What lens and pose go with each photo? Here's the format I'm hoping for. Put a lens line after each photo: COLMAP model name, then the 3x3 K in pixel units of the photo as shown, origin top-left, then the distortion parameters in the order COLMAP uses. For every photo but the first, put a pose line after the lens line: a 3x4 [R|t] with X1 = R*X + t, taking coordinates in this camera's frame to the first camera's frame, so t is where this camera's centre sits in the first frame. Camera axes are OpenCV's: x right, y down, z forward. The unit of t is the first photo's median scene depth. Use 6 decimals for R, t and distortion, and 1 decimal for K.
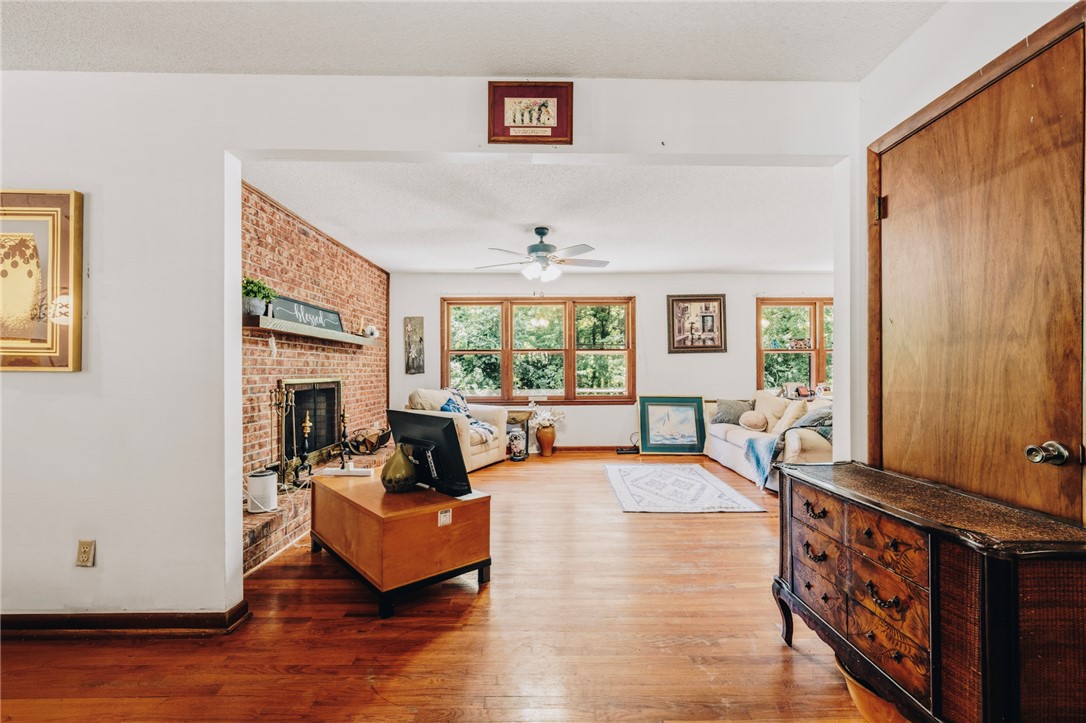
lens RADIAL K [[483.1, 0, 545.2], [0, 483.1, 367.7], [0, 0, 1]] dist [-0.000418, -0.000146]
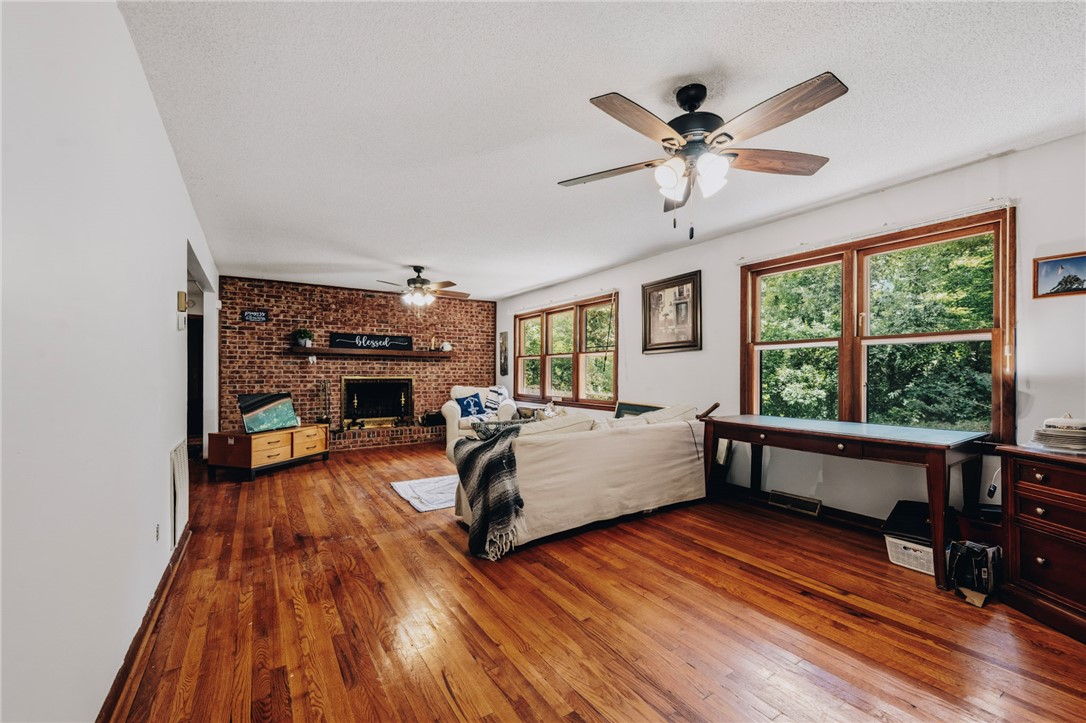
lens RADIAL K [[449.7, 0, 533.0], [0, 449.7, 366.1], [0, 0, 1]] dist [-0.002182, 0.000579]
pose [[0.510200, -0.006610, -0.860030, 0.975913], [0.000564, 0.999973, -0.007351, -0.003135], [0.860055, 0.003266, 0.510190, 0.514647]]
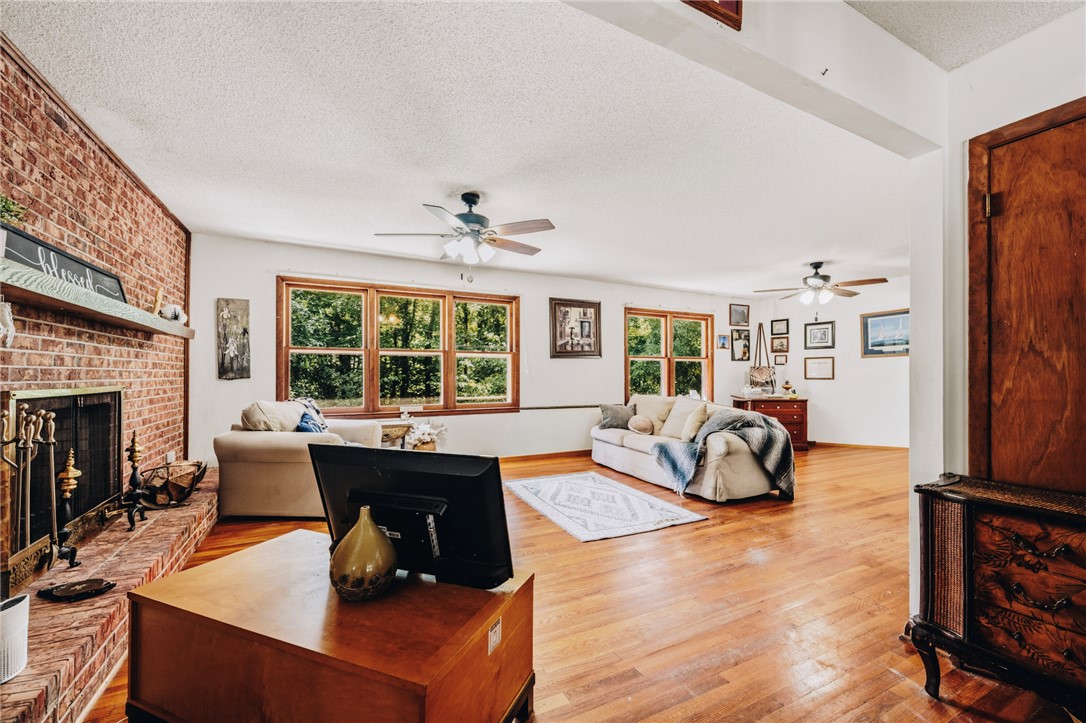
lens RADIAL K [[449.7, 0, 547.3], [0, 449.7, 371.2], [0, 0, 1]] dist [-0.002182, 0.000579]
pose [[0.892067, 0.008491, 0.451824, -0.184679], [-0.006583, 0.999962, -0.005794, 0.002237], [-0.451856, 0.002194, 0.892088, 0.237431]]
